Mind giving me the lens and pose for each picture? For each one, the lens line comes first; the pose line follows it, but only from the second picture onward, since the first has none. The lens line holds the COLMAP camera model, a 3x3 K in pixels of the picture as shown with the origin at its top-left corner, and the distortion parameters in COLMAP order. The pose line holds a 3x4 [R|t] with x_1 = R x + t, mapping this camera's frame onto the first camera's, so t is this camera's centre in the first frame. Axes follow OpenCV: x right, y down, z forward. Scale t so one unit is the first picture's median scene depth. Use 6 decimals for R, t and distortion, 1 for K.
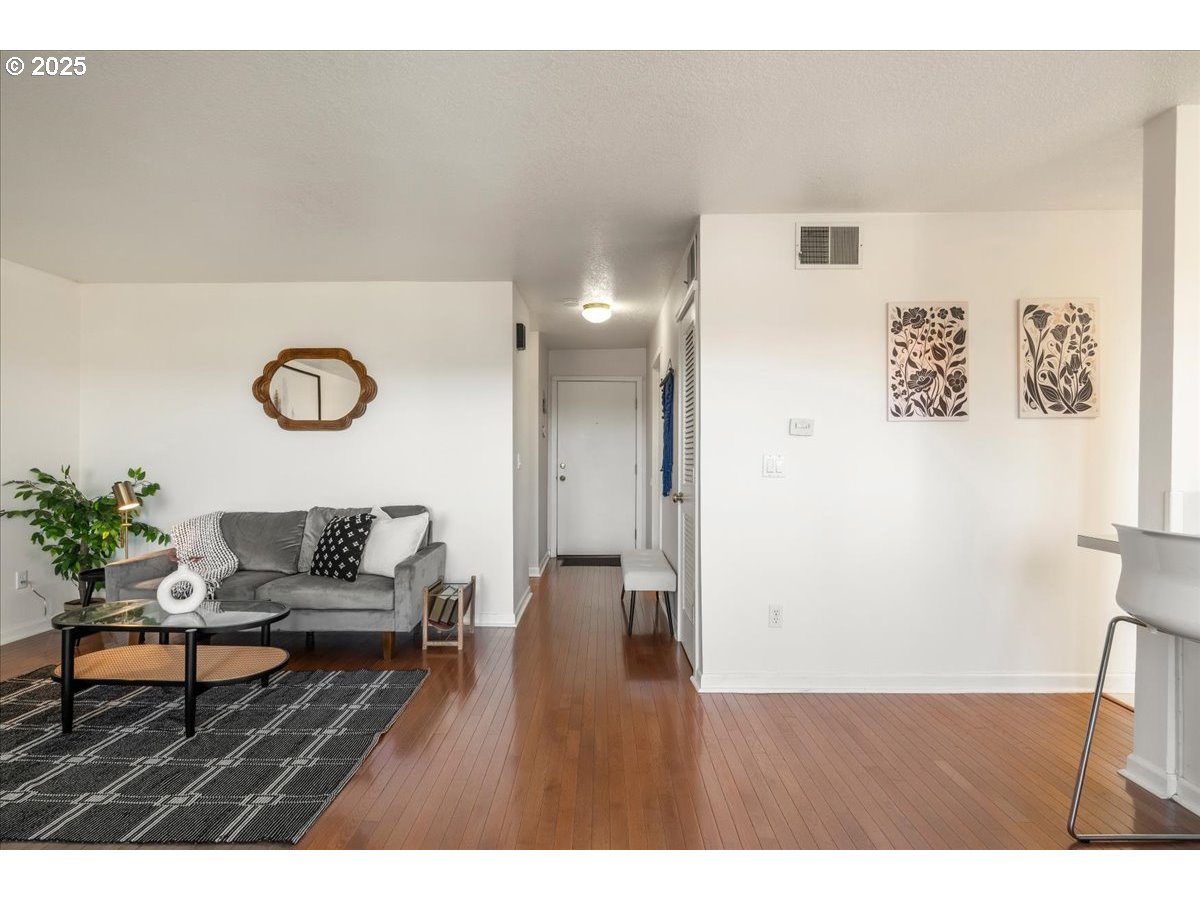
lens RADIAL K [[585.5, 0, 591.8], [0, 585.5, 460.7], [0, 0, 1]] dist [-0.000191, 0.000517]
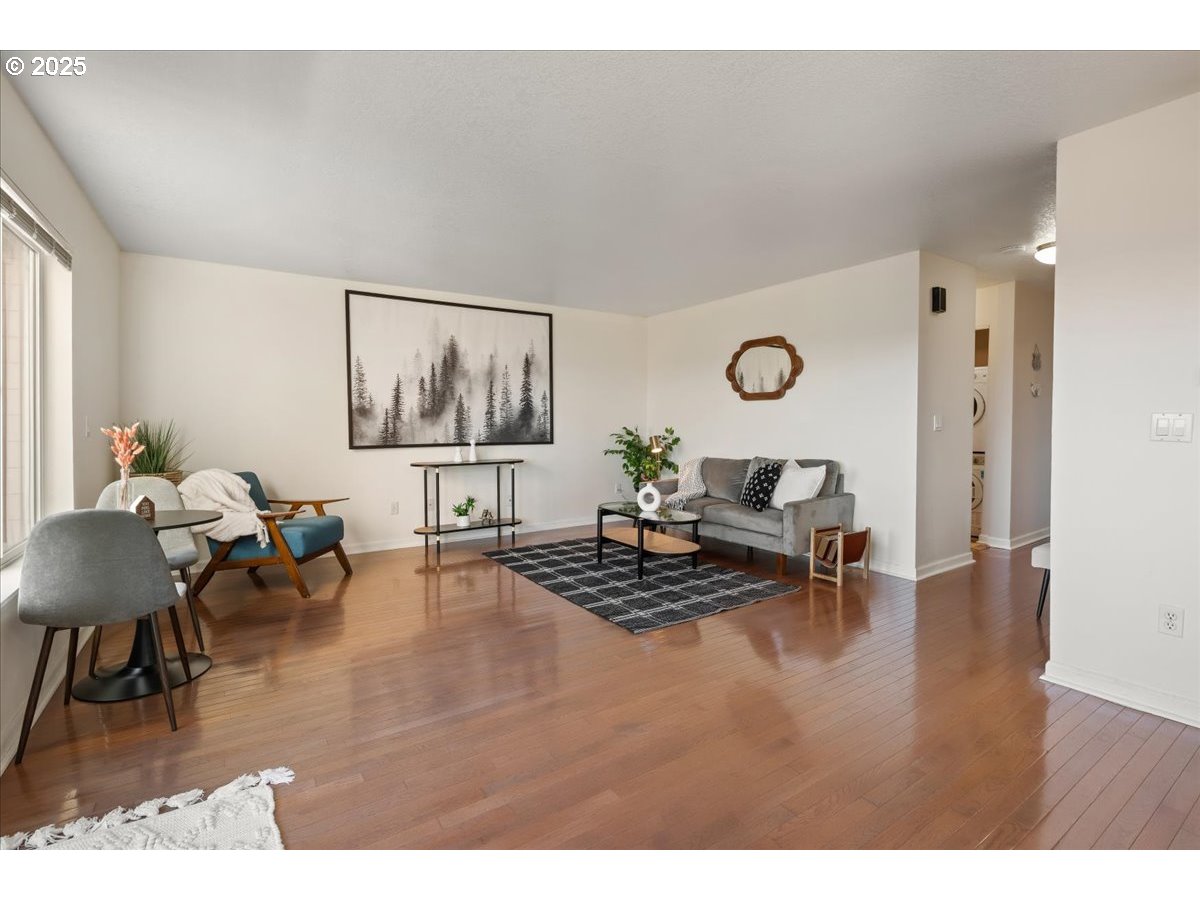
lens RADIAL K [[550.3, 0, 603.2], [0, 550.3, 429.4], [0, 0, 1]] dist [-0.003073, -0.000355]
pose [[0.576984, 0.007315, -0.816723, 0.386743], [0.001070, 0.999952, 0.009713, 0.003037], [0.816755, -0.006478, 0.576948, -0.025521]]
